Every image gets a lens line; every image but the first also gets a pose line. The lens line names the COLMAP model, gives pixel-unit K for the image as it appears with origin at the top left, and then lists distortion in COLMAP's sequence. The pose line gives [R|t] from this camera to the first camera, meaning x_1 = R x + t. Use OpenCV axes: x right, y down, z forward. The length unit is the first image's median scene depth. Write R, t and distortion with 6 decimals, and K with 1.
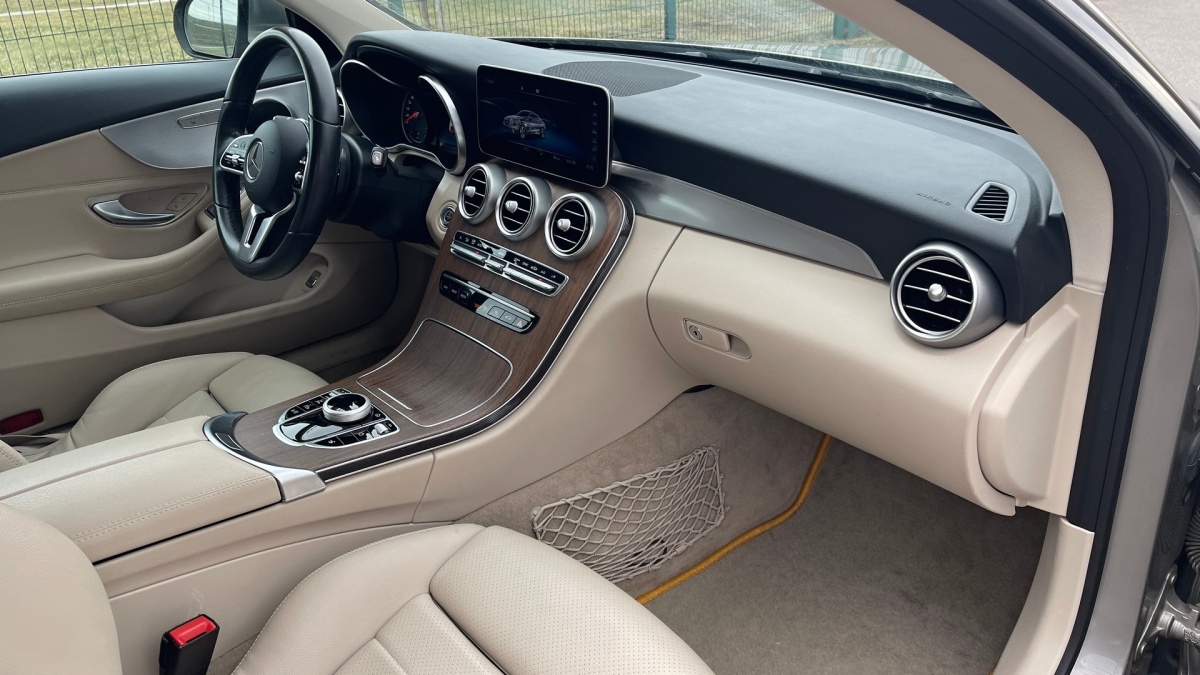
lens RADIAL K [[911.0, 0, 599.3], [0, 911.0, 350.7], [0, 0, 1]] dist [0.051605, 0.000134]
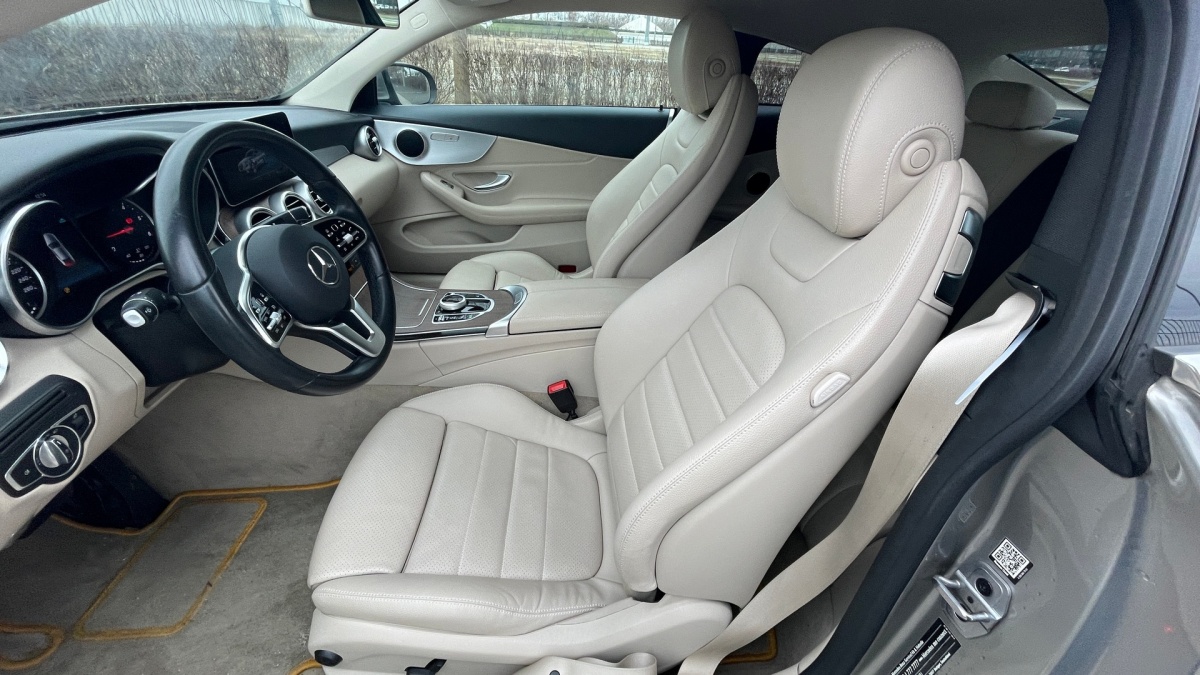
lens RADIAL K [[482.5, 0, 600.0], [0, 482.5, 337.5], [0, 0, 1]] dist [0.000131, 0.000056]
pose [[-0.783727, -0.335487, 0.522705, -0.989259], [0.245083, 0.606243, 0.756574, -0.524858], [-0.570707, 0.721054, -0.392907, 1.224001]]
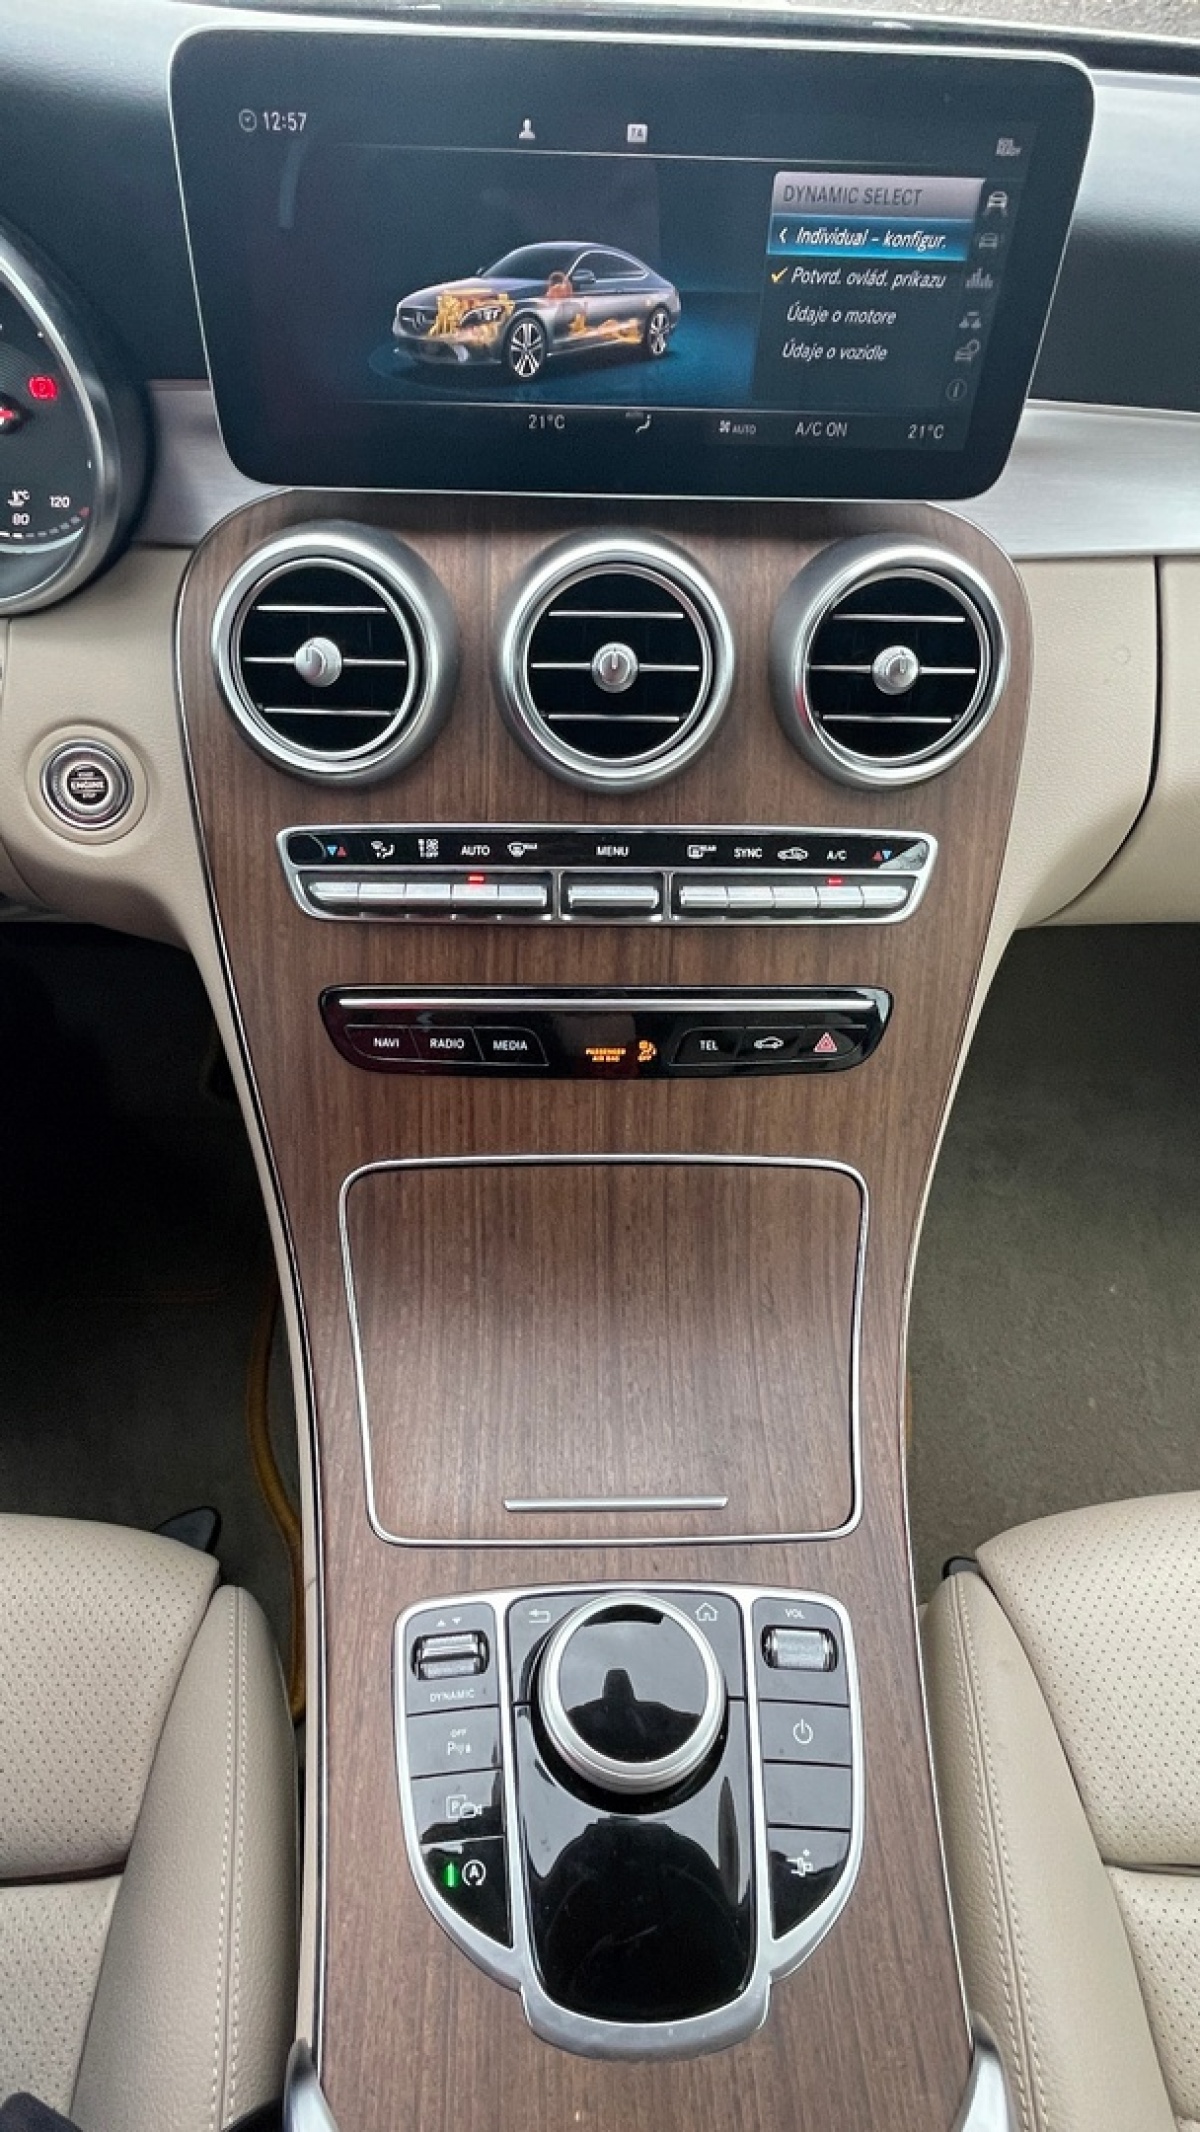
lens RADIAL K [[1199.0, 0, 571.1], [0, 1199.0, 1071.1], [0, 0, 1]] dist [0.026513, -0.037330]
pose [[0.638889, -0.522935, 0.564234, -0.373791], [0.299997, 0.844729, 0.443209, -0.225648], [-0.708394, -0.113893, 0.696567, 0.781973]]
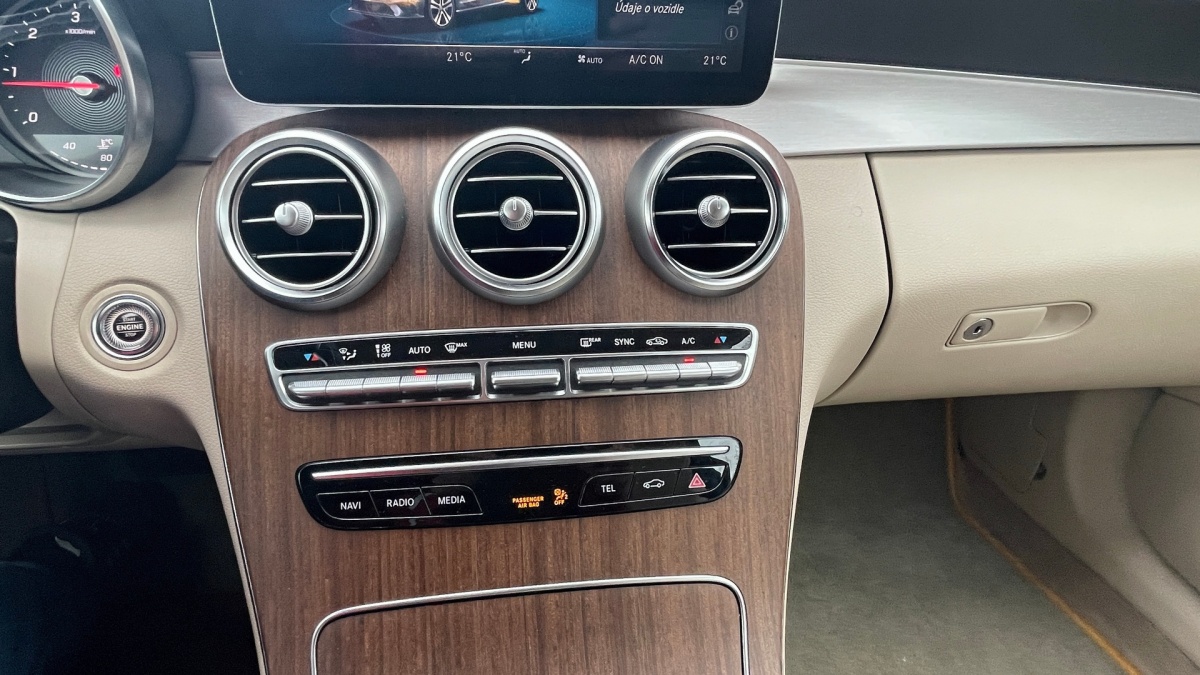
lens RADIAL K [[674.9, 0, 592.0], [0, 674.9, 352.1], [0, 0, 1]] dist [0.026513, -0.037330]
pose [[0.555740, -0.382952, 0.737903, -0.310526], [0.332244, 0.915934, 0.225121, -0.163823], [-0.762081, 0.120055, 0.636254, 0.841874]]
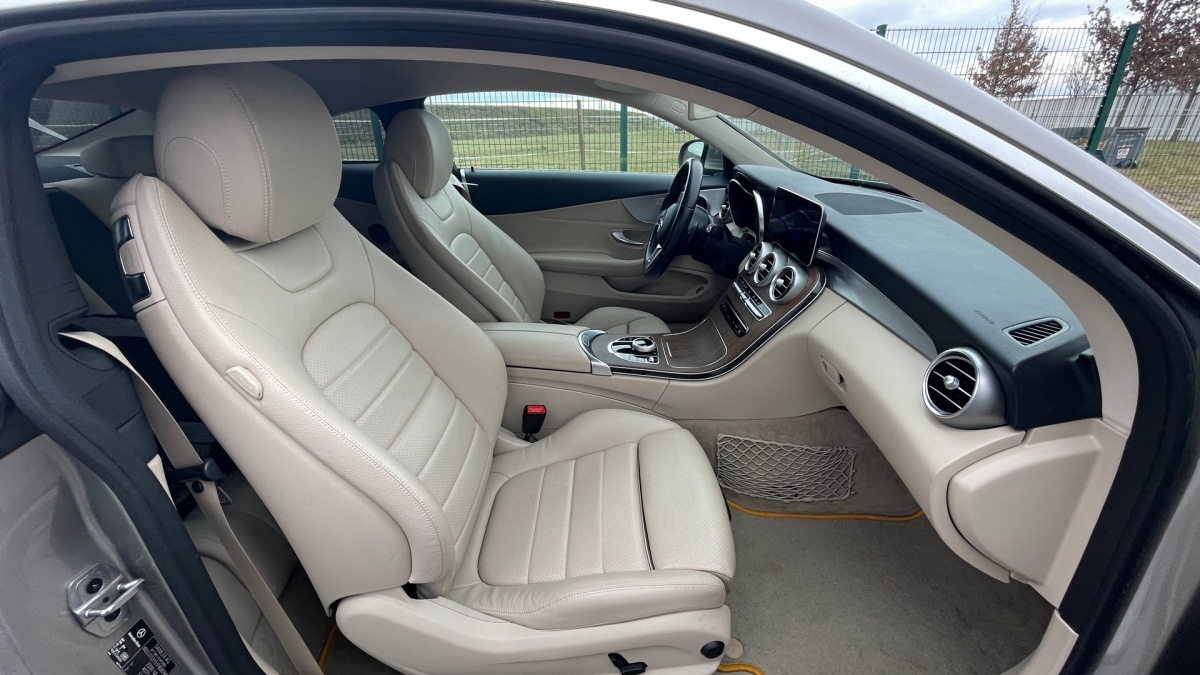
lens RADIAL K [[482.0, 0, 599.8], [0, 482.0, 345.8], [0, 0, 1]] dist [-0.001923, -0.000301]
pose [[0.741061, 0.311168, -0.594982, 0.276965], [-0.304646, 0.945493, 0.115039, -0.027852], [0.598347, 0.096008, 0.795464, 0.098793]]
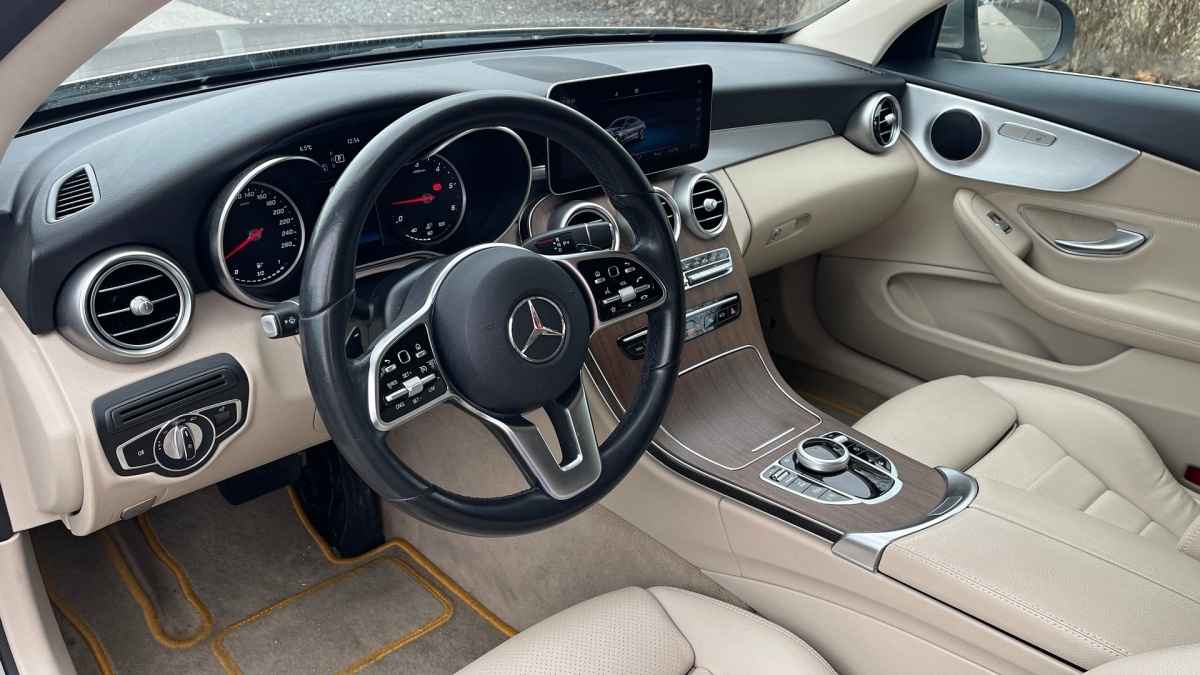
lens RADIAL K [[911.0, 0, 599.3], [0, 911.0, 350.7], [0, 0, 1]] dist [0.051605, 0.000134]
pose [[-0.026091, -0.442409, 0.896434, -1.001213], [0.401231, 0.816704, 0.414739, -0.468281], [-0.915605, 0.370498, 0.156200, 0.996306]]
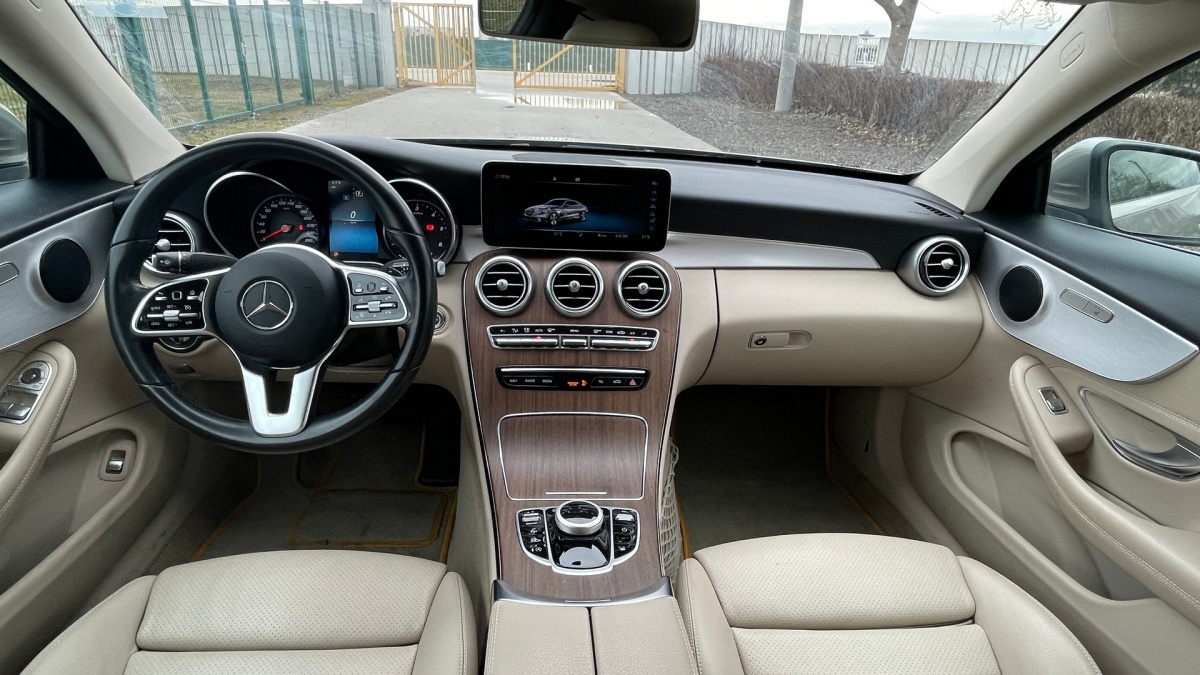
lens RADIAL K [[674.9, 0, 592.0], [0, 674.9, 352.1], [0, 0, 1]] dist [0.026513, -0.037330]
pose [[0.606827, -0.277266, 0.744906, -0.730002], [0.293613, 0.949093, 0.114080, -0.175100], [-0.738615, 0.149488, 0.657344, 0.485026]]
